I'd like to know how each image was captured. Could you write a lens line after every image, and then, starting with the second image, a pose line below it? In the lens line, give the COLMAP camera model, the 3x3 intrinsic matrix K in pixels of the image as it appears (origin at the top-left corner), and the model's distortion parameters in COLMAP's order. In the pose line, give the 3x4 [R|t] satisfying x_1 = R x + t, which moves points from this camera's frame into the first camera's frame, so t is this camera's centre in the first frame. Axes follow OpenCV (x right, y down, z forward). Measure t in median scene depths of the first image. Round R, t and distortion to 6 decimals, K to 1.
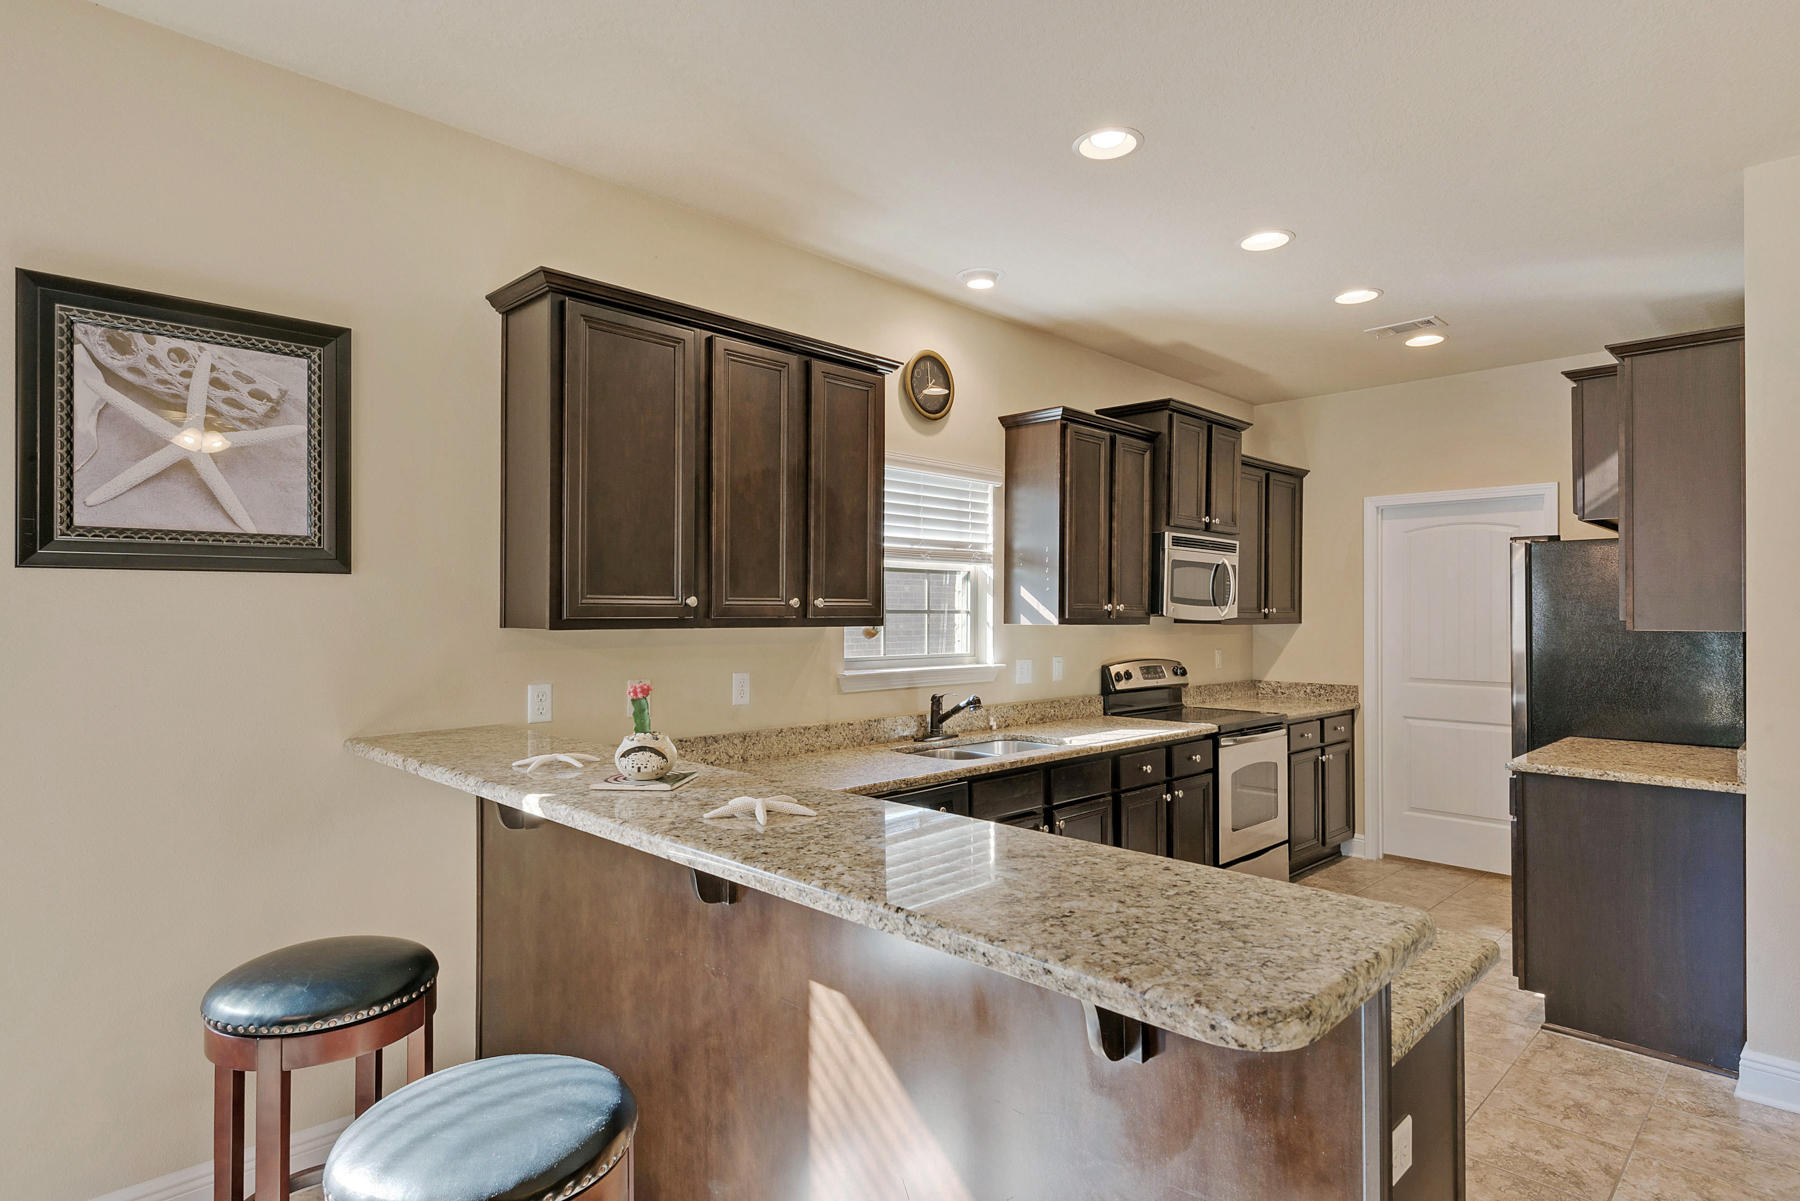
lens RADIAL K [[965.9, 0, 897.1], [0, 965.9, 602.3], [0, 0, 1]] dist [0.022429, -0.003075]
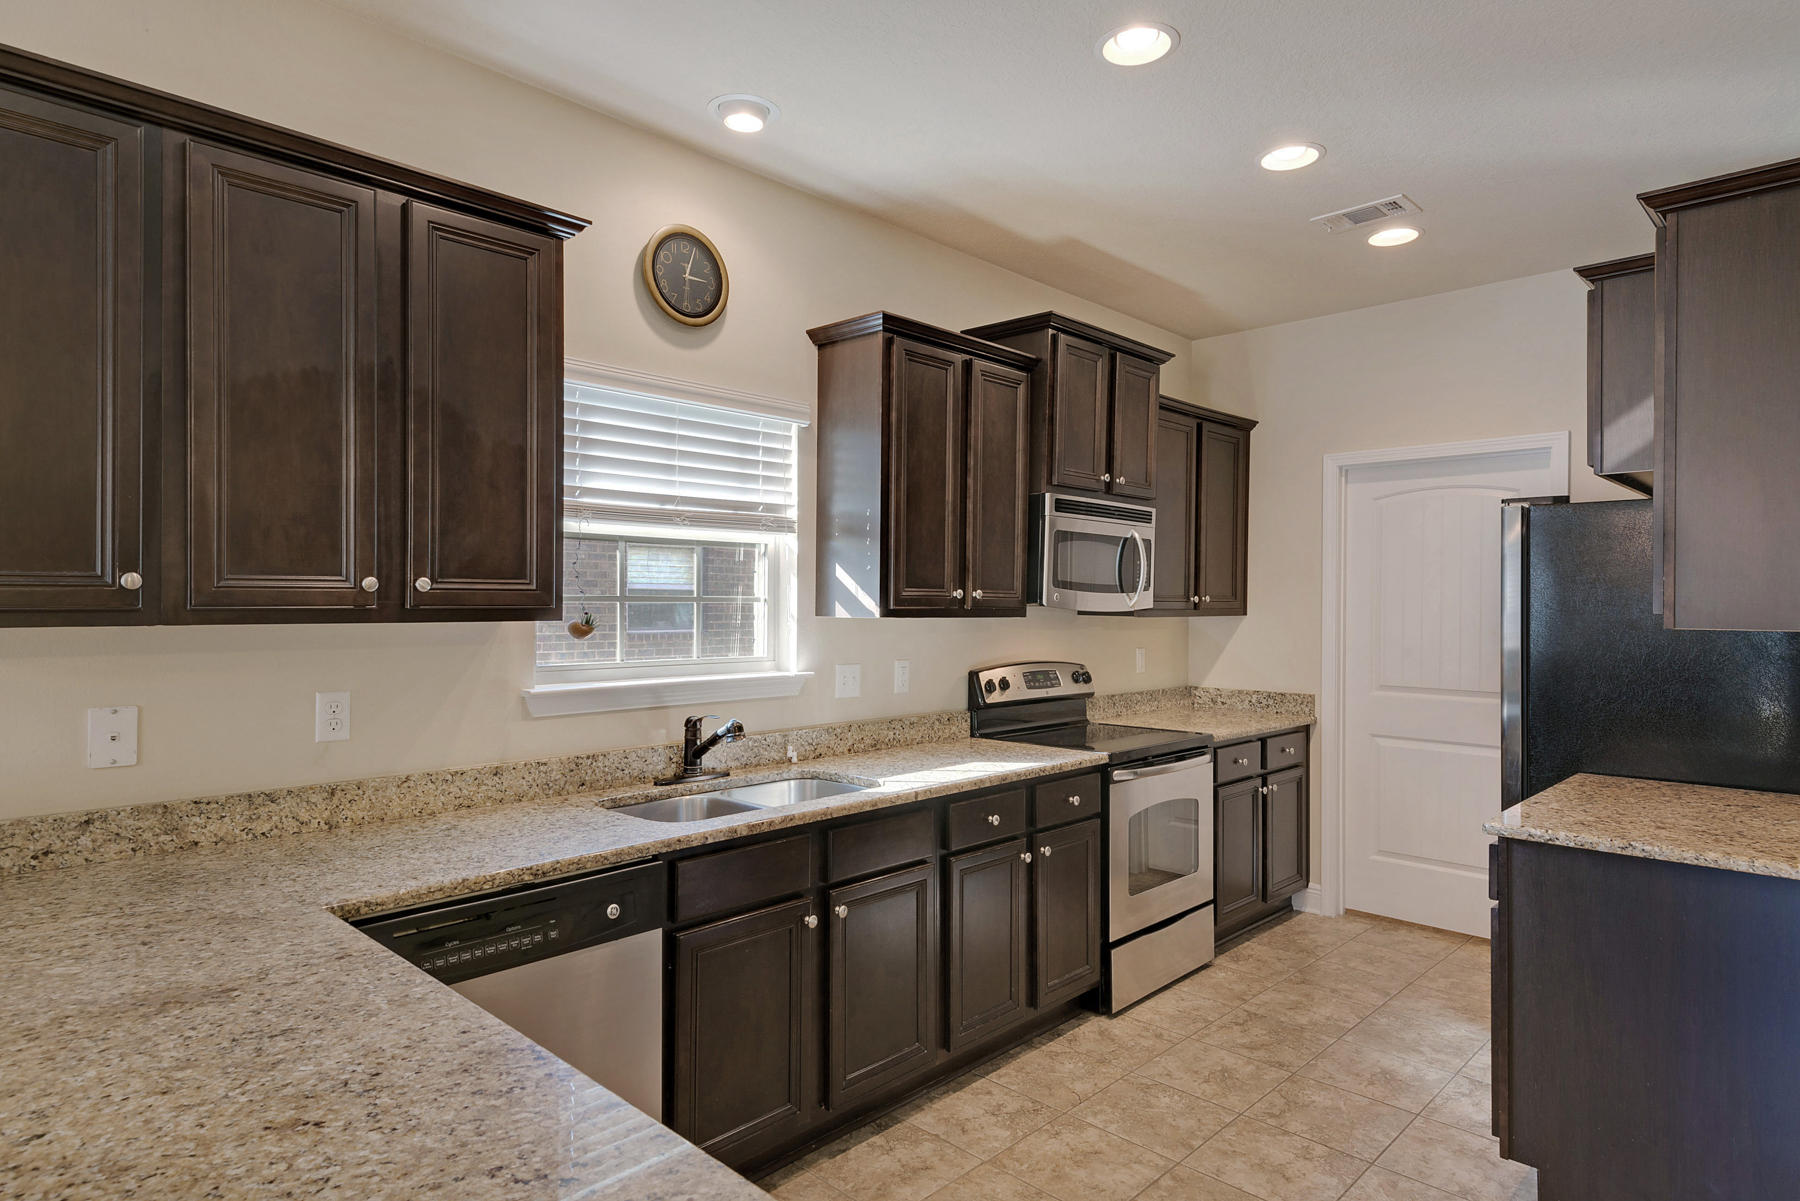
lens RADIAL K [[1018.1, 0, 905.4], [0, 1018.1, 604.3], [0, 0, 1]] dist [0.029443, -0.001030]
pose [[0.999790, 0.001618, 0.020447, 0.171744], [-0.001894, 0.999908, 0.013468, 0.003033], [-0.020423, -0.013504, 0.999700, 0.243646]]
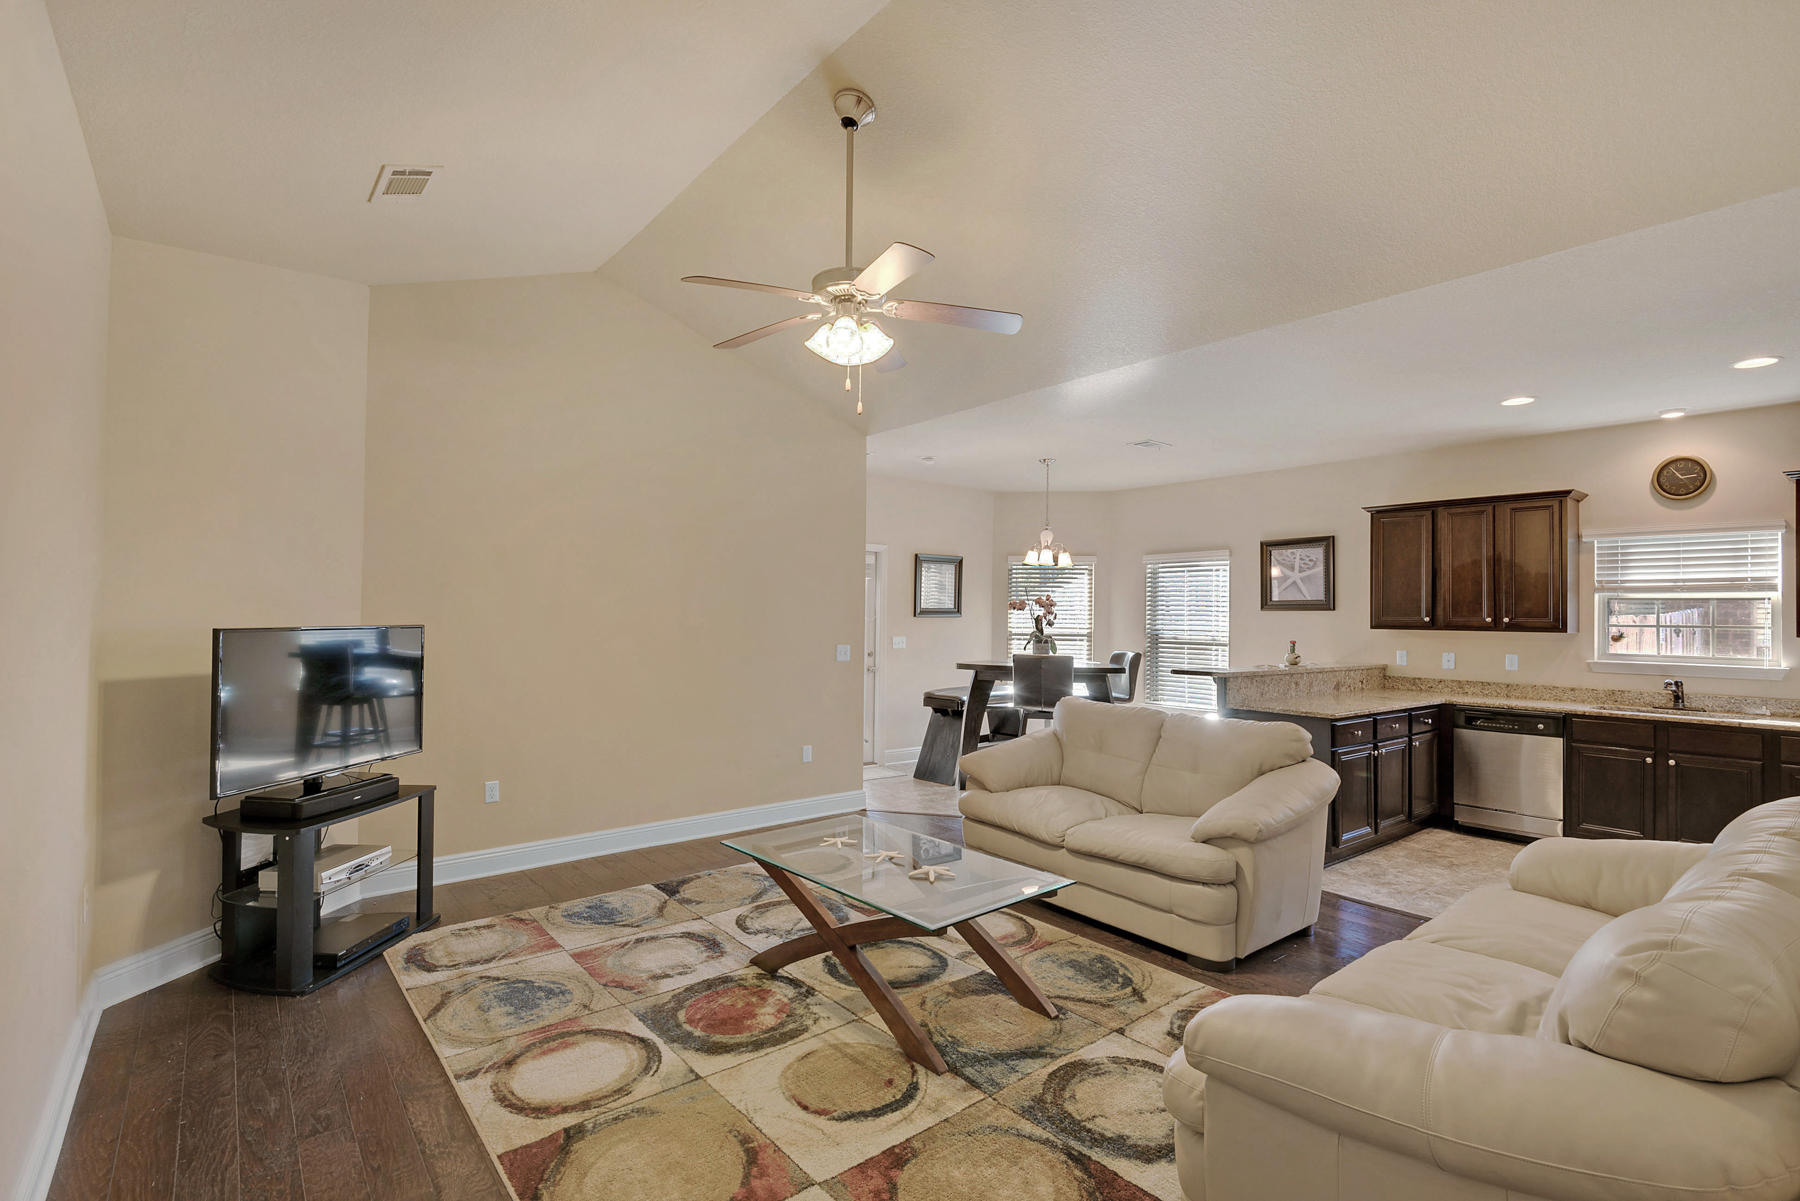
lens RADIAL K [[846.5, 0, 902.7], [0, 846.5, 601.7], [0, 0, 1]] dist [0.002476, -0.000422]
pose [[-0.102952, -0.022035, -0.994442, 1.436462], [-0.002919, 0.999757, -0.021851, 0.003371], [0.994682, 0.000653, -0.102992, -0.081048]]
